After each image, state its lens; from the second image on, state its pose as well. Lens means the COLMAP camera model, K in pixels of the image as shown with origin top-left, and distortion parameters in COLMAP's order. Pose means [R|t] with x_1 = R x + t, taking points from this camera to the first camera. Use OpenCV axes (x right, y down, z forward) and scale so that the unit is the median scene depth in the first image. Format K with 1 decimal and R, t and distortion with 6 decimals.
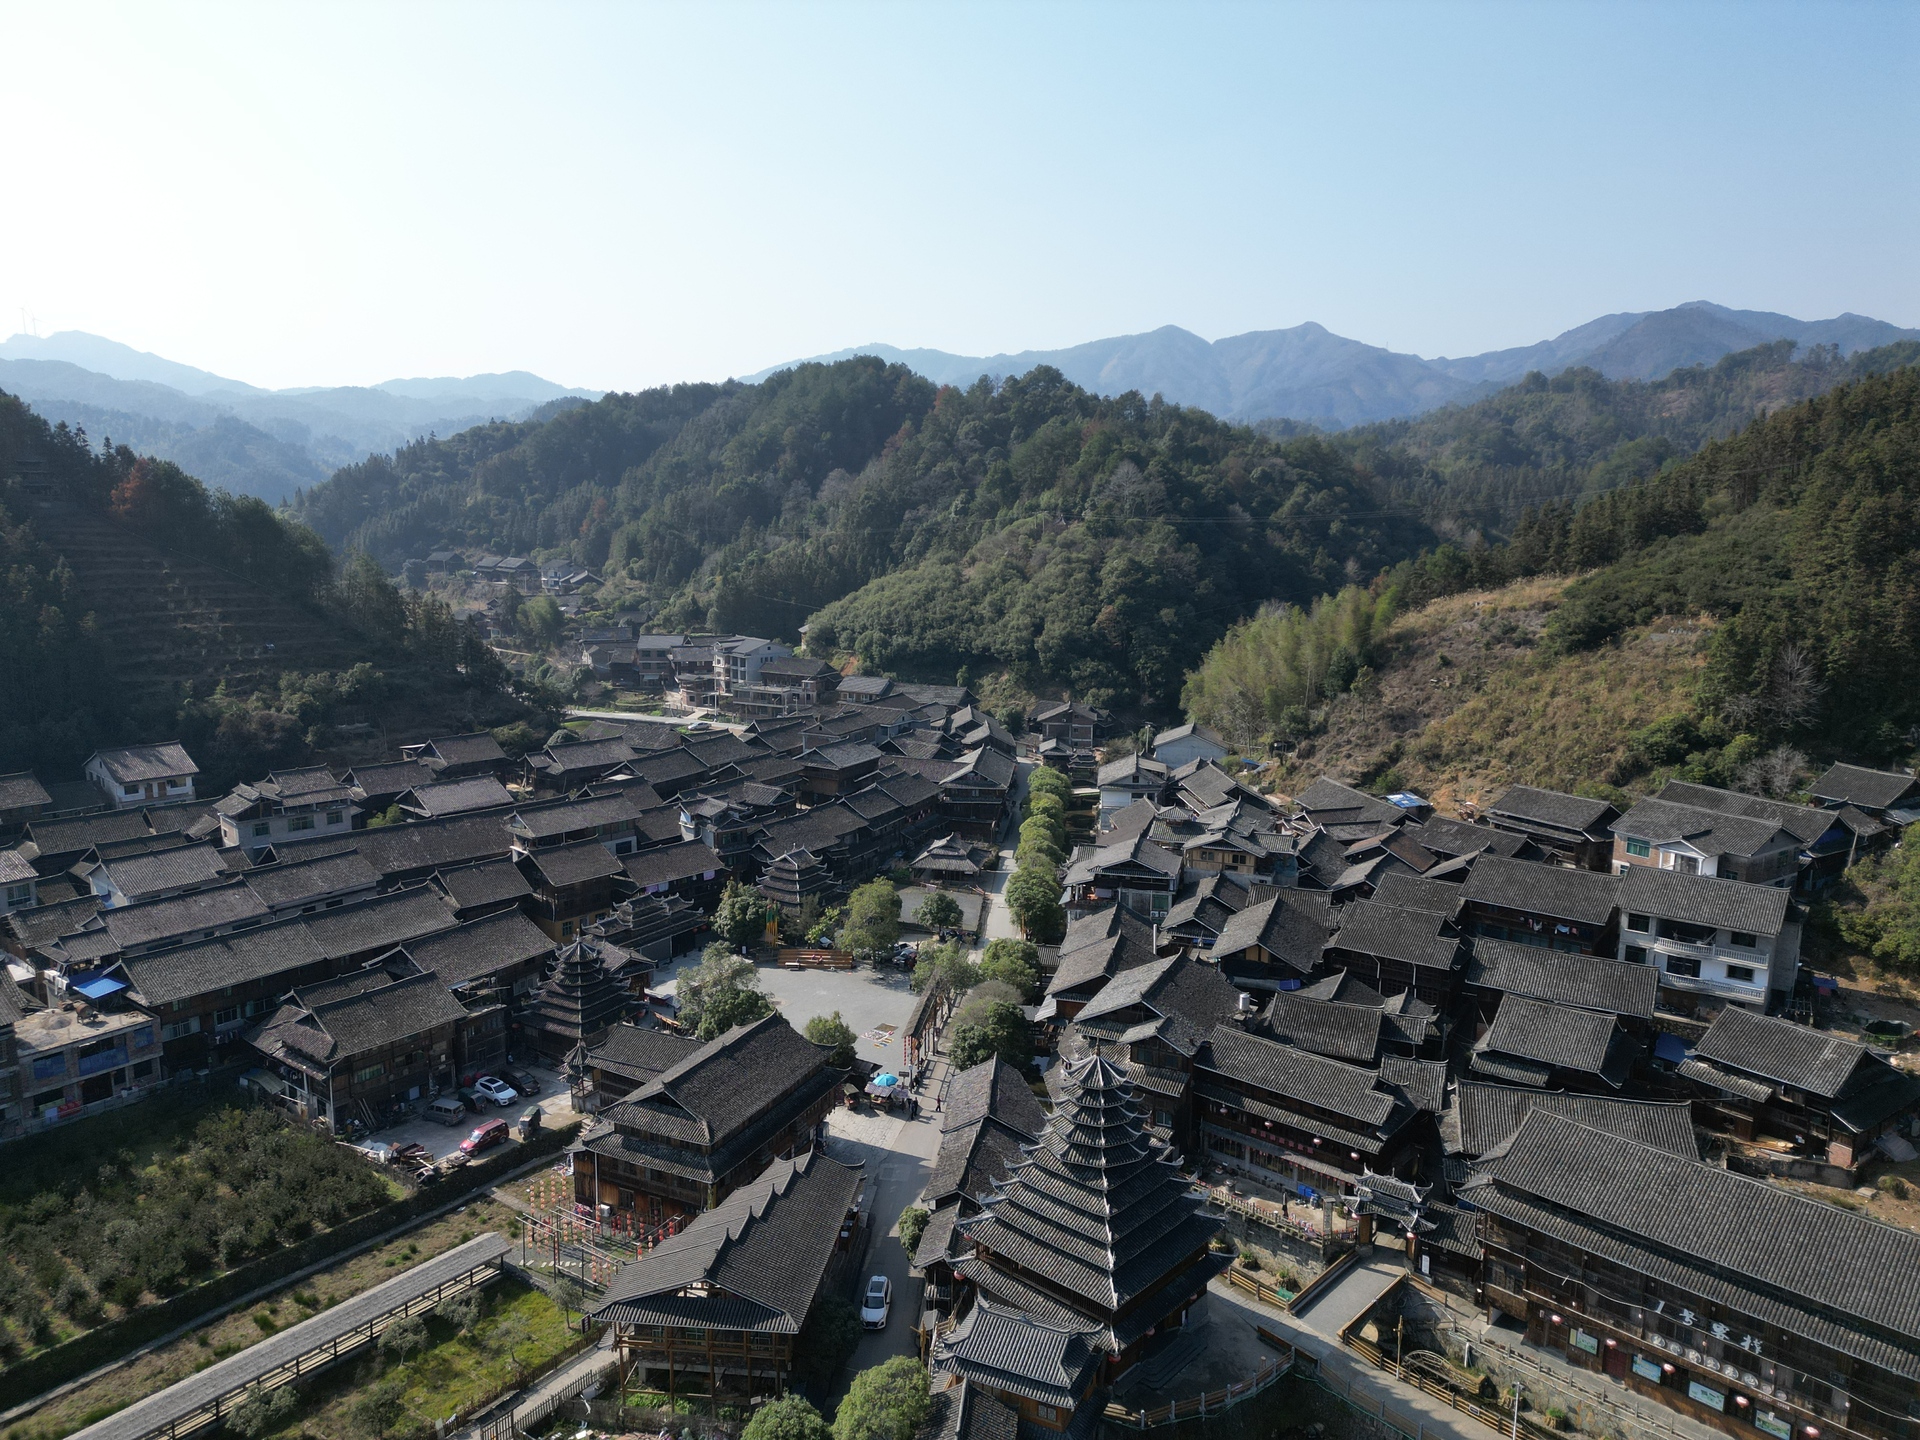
lens RADIAL K [[1334.6, 0, 962.6], [0, 1334.6, 723.4], [0, 0, 1]] dist [0.087907, -0.085727]
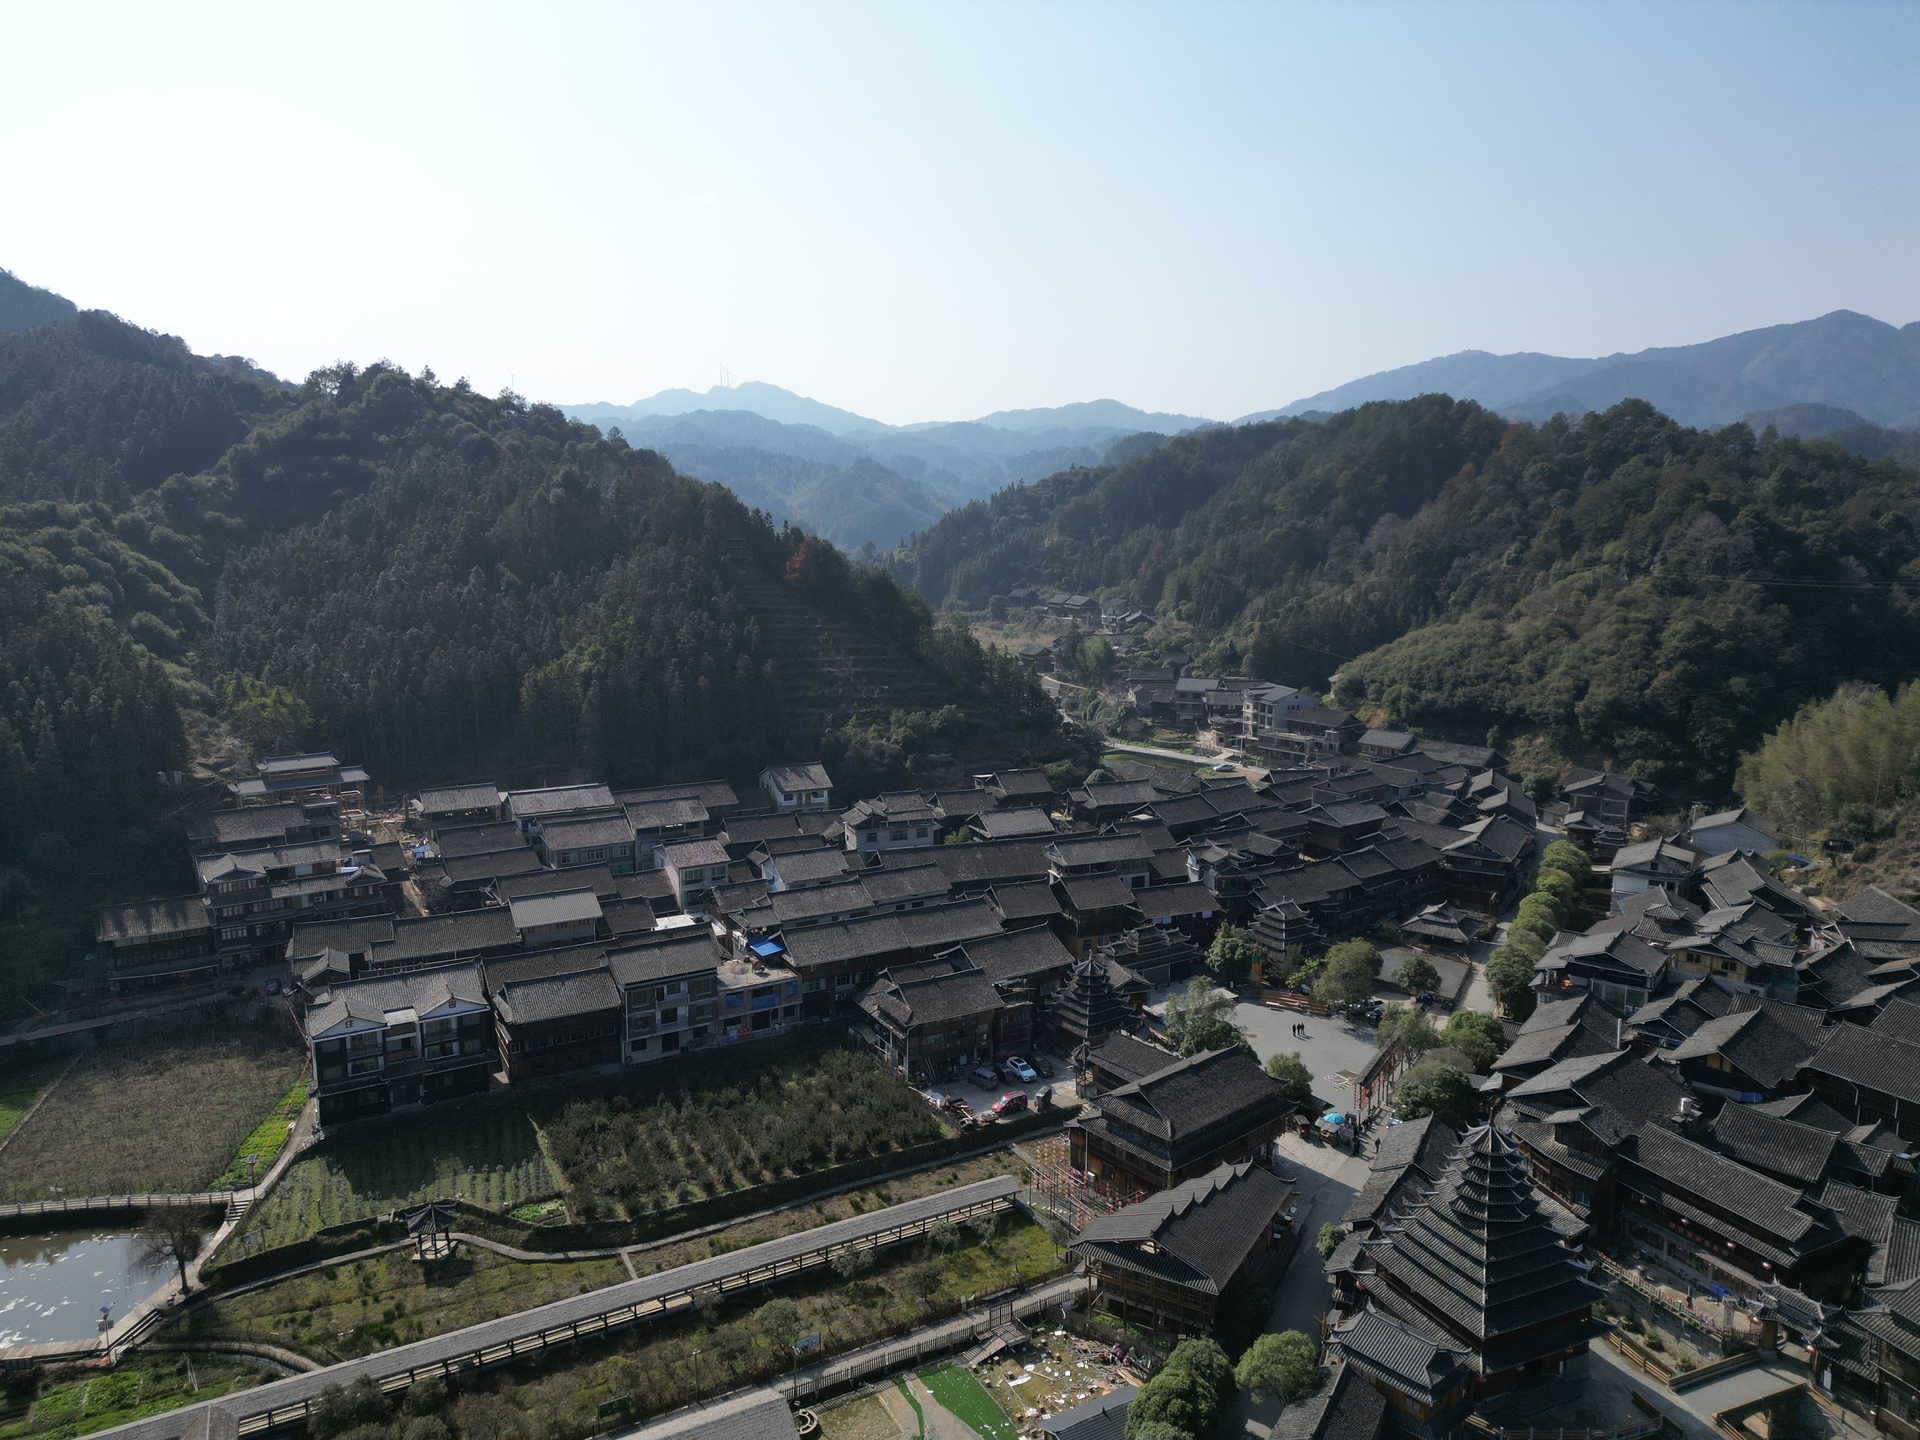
lens RADIAL K [[1334.6, 0, 962.4], [0, 1334.6, 719.0], [0, 0, 1]] dist [0.087907, -0.085727]
pose [[0.915977, 0.057087, -0.397148, 0.060150], [-0.062611, 0.998038, -0.000944, -0.036584], [0.396315, 0.025730, 0.917754, -0.131793]]
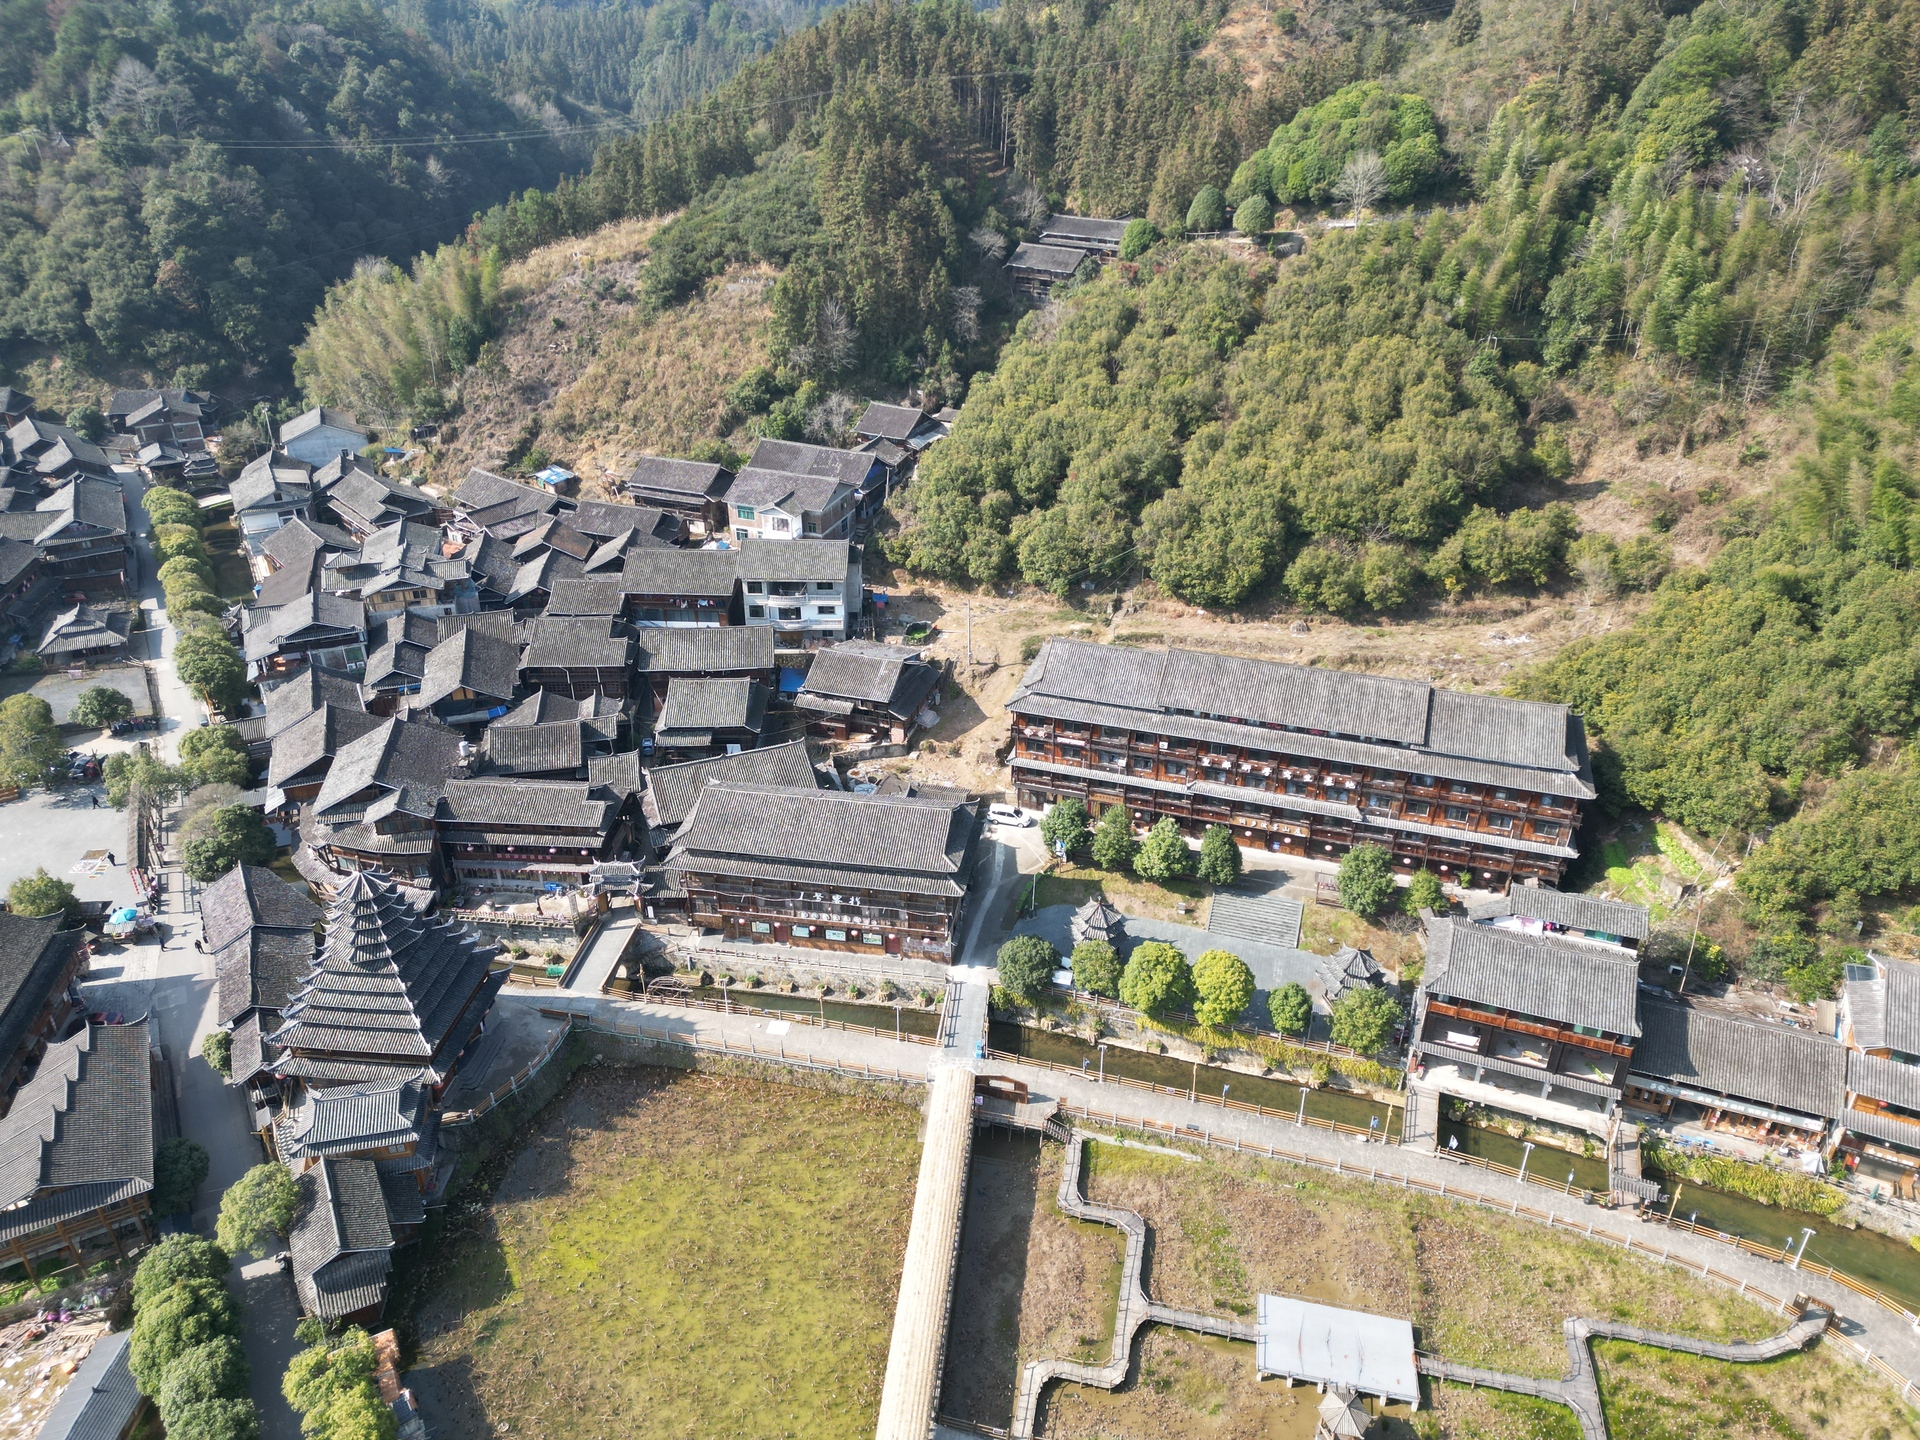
lens RADIAL K [[1334.6, 0, 964.5], [0, 1334.6, 721.6], [0, 0, 1]] dist [0.087907, -0.085727]
pose [[0.808928, -0.287484, 0.512824, -0.019283], [0.106405, 0.929473, 0.353211, -0.110831], [-0.578198, -0.231156, 0.782467, -0.093735]]
